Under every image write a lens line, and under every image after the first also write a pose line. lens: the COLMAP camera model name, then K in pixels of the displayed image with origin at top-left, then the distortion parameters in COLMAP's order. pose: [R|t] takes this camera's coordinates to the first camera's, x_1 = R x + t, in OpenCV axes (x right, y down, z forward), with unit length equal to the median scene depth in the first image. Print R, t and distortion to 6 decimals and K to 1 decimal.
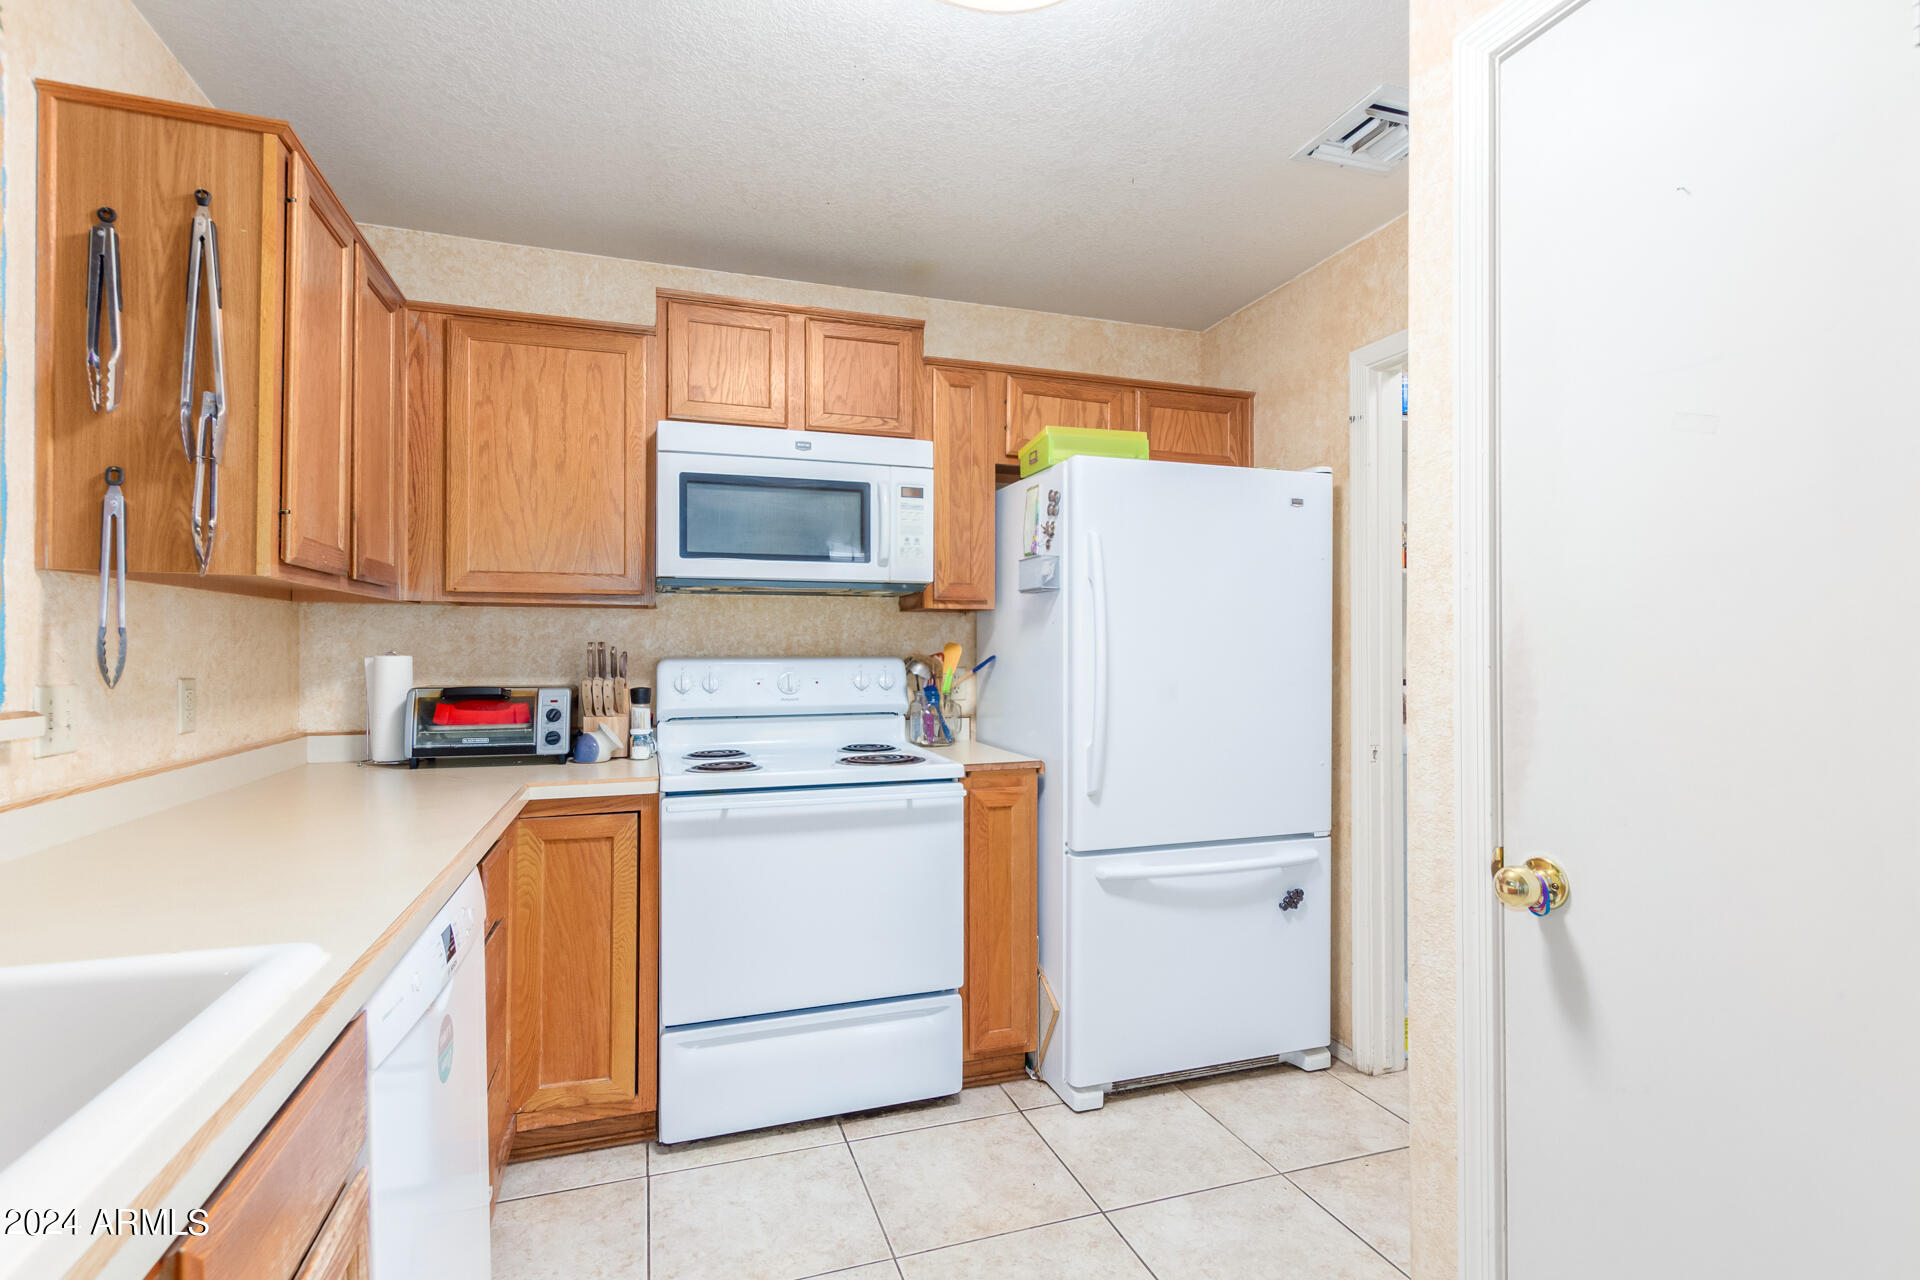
lens RADIAL K [[901.4, 0, 961.4], [0, 901.4, 647.4], [0, 0, 1]] dist [0.000470, -0.000401]
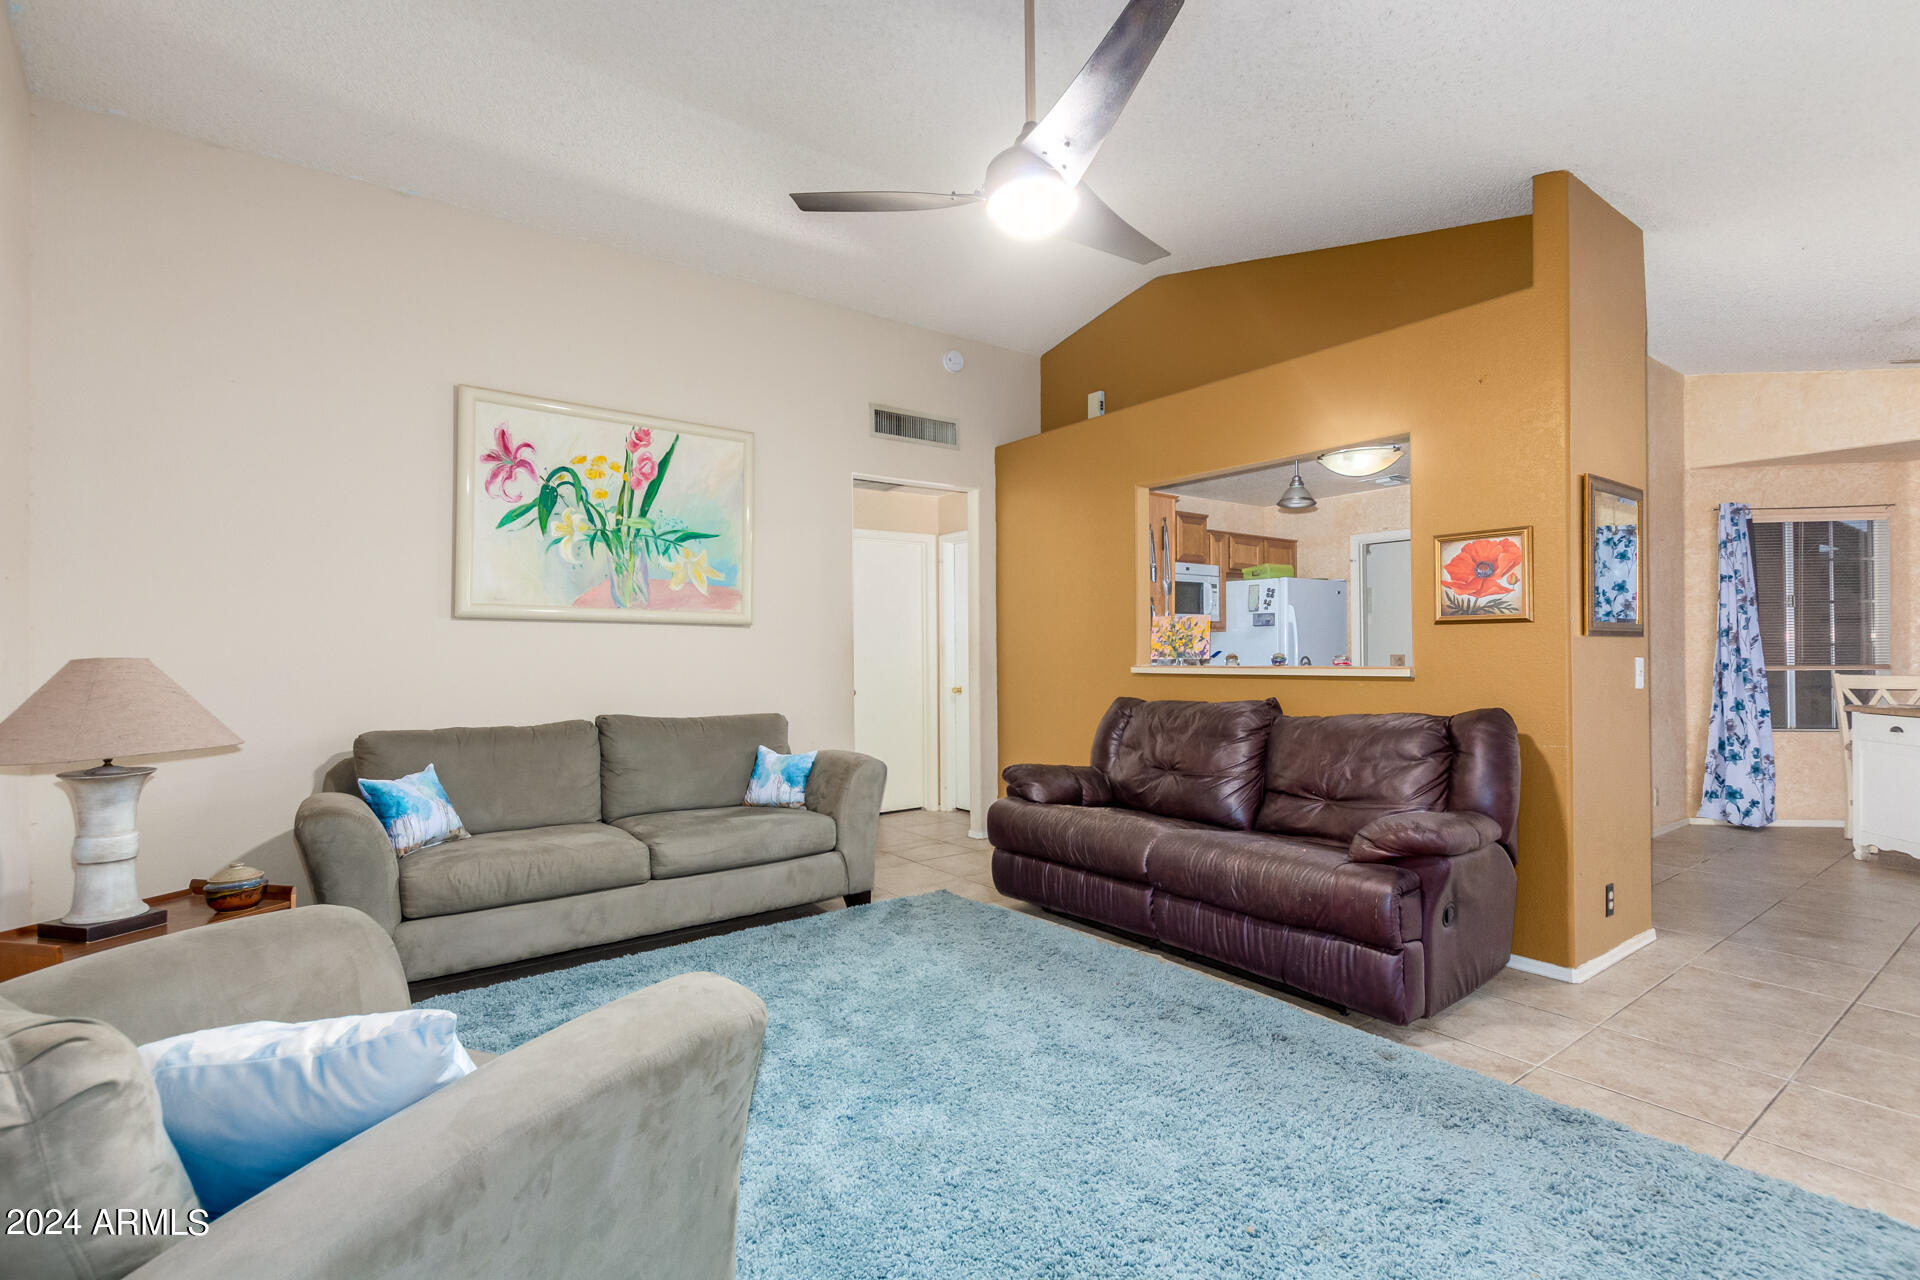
lens RADIAL K [[901.4, 0, 953.1], [0, 901.4, 642.0], [0, 0, 1]] dist [0.000470, -0.000401]
pose [[0.952963, -0.001538, 0.303084, -1.606254], [0.004136, 0.999960, -0.007930, -0.000532], [-0.303060, 0.008811, 0.952931, -1.250407]]
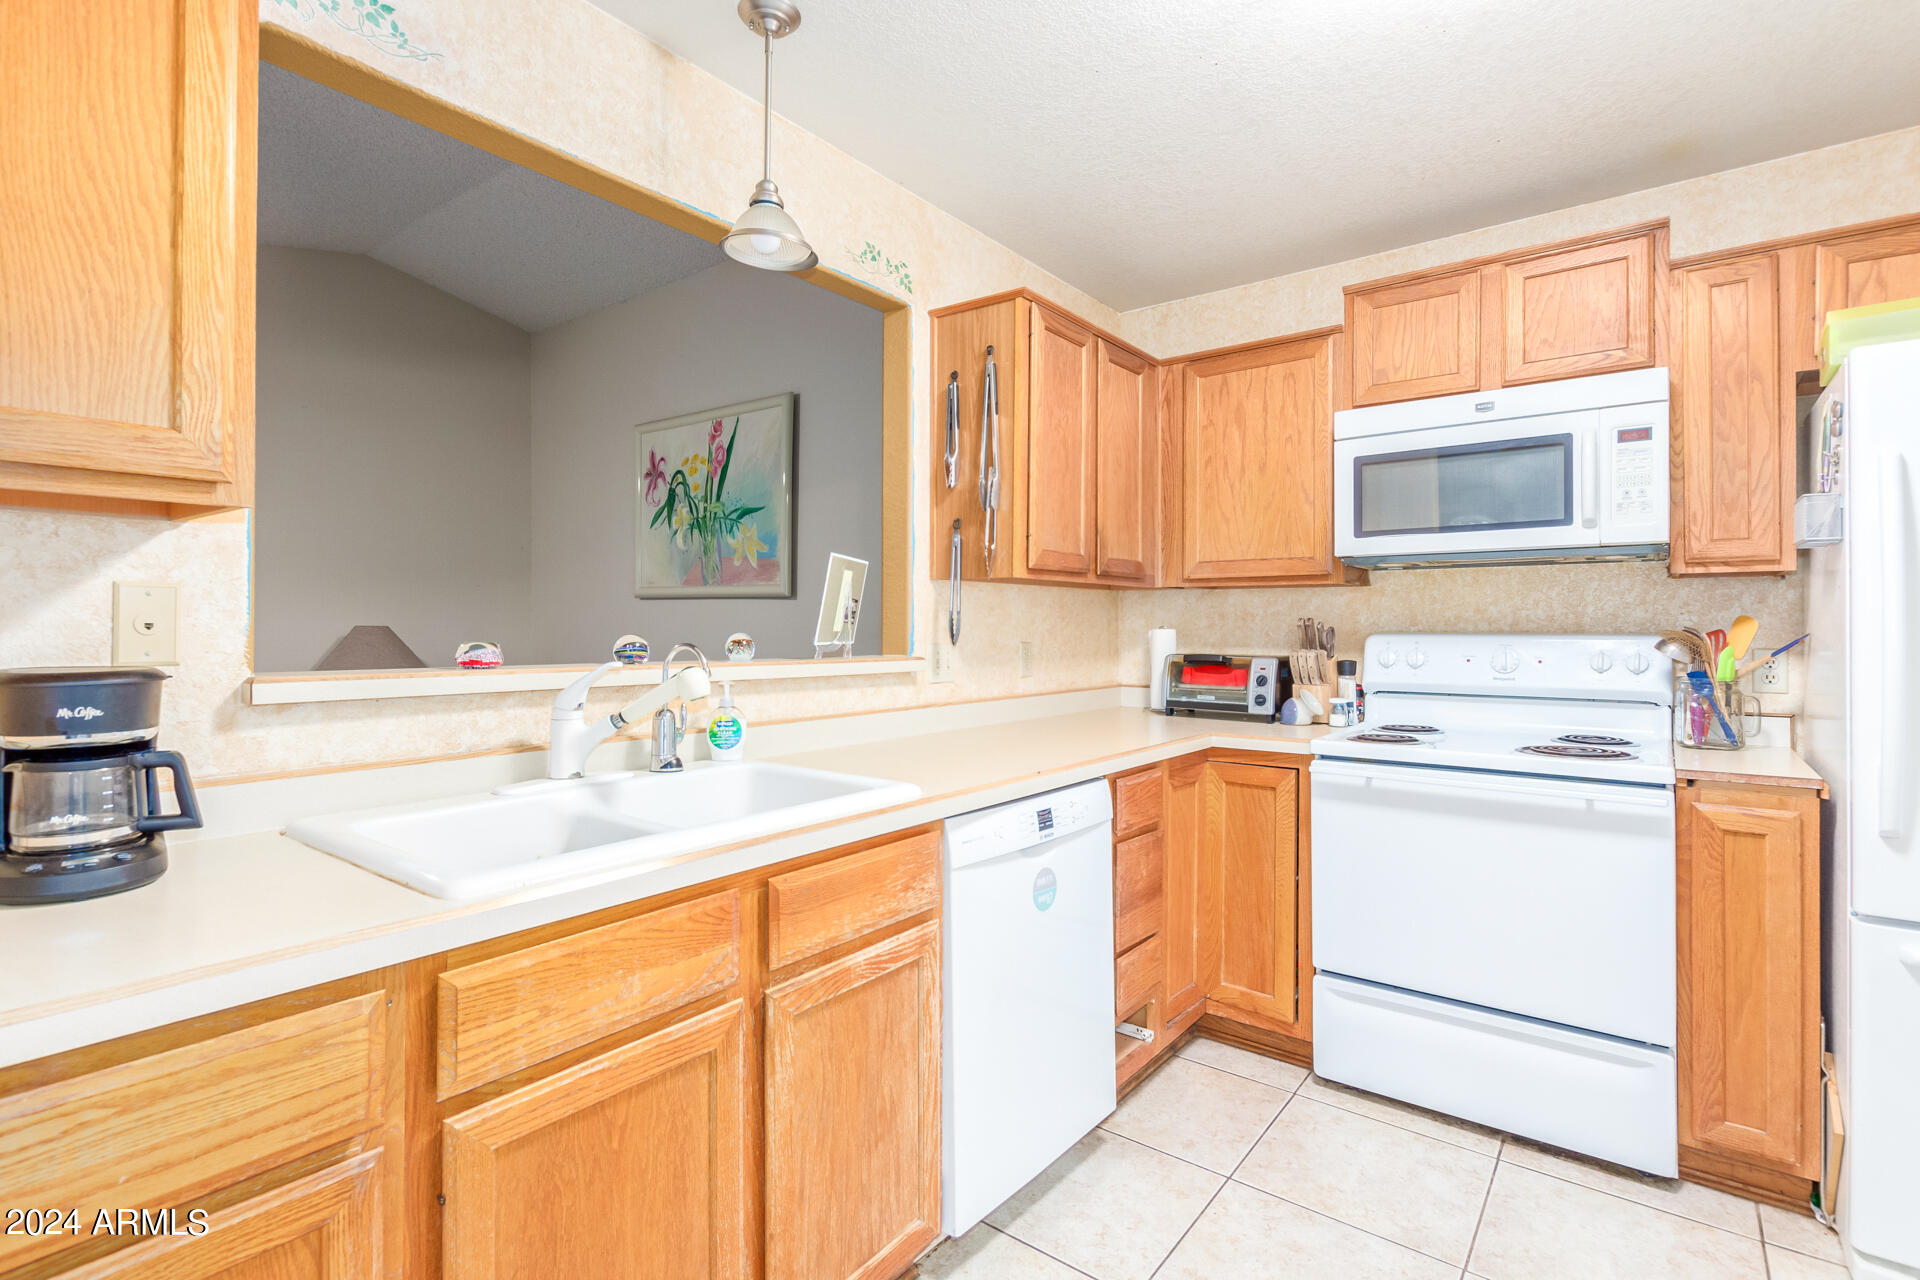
lens RADIAL K [[901.4, 0, 960.9], [0, 901.4, 624.1], [0, 0, 1]] dist [0.000470, -0.000401]
pose [[0.547159, 0.000327, -0.837029, 0.320282], [-0.000476, 1.000000, 0.000079, 0.001889], [0.837029, 0.000355, 0.547159, 0.033515]]
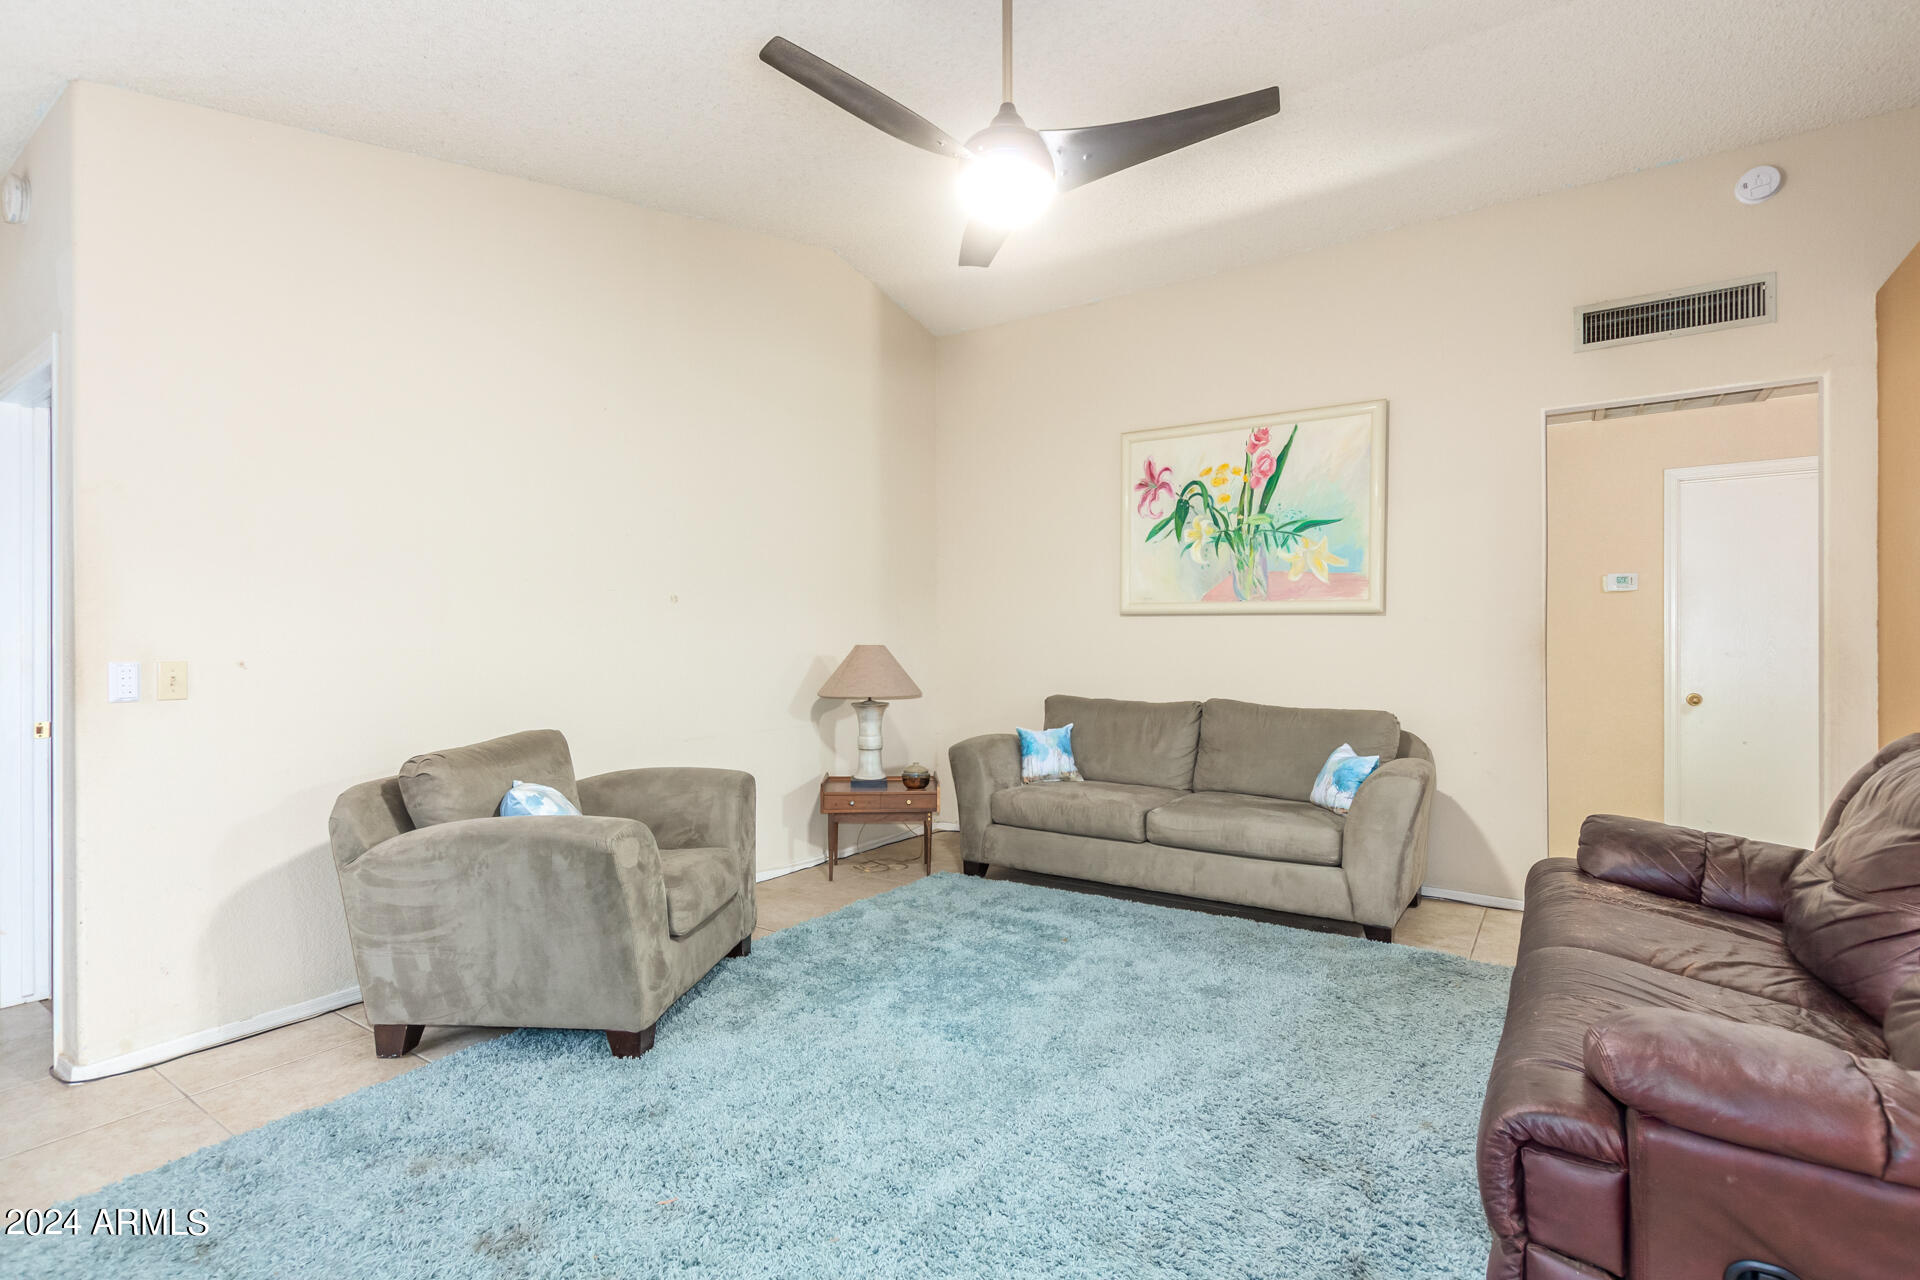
lens RADIAL K [[901.4, 0, 970.3], [0, 901.4, 638.1], [0, 0, 1]] dist [0.000470, -0.000401]
pose [[0.586161, -0.004097, -0.810184, -0.465919], [-0.000858, 0.999984, -0.005678, 0.005503], [0.810194, 0.004023, 0.586148, -0.942843]]
